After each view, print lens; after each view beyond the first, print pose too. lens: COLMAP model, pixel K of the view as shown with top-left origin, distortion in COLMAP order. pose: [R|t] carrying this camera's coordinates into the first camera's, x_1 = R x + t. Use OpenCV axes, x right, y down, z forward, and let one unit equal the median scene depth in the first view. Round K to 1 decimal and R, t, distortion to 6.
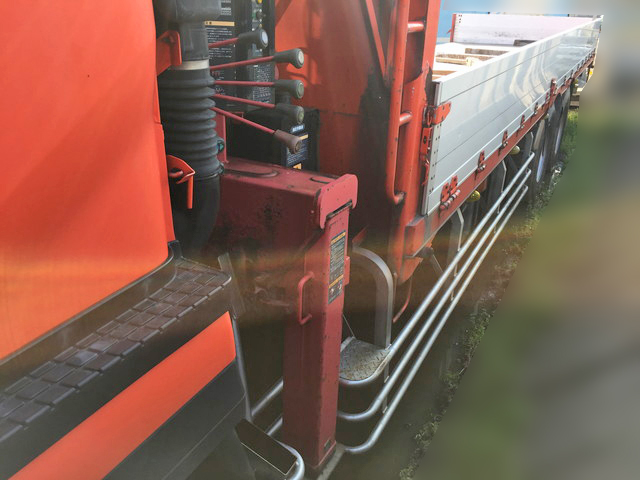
lens RADIAL K [[568.5, 0, 317.8], [0, 568.5, 239.8], [0, 0, 1]] dist [0.062579, -0.012934]
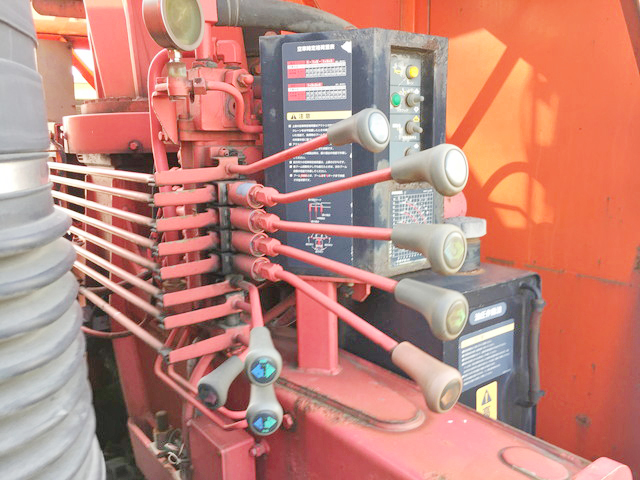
lens RADIAL K [[568.5, 0, 321.1], [0, 568.5, 236.3], [0, 0, 1]] dist [0.062579, -0.012934]
pose [[0.914303, 0.019038, -0.404583, 0.033545], [-0.108305, 0.974012, -0.198924, -0.159602], [0.390281, 0.225695, 0.892604, 0.535575]]
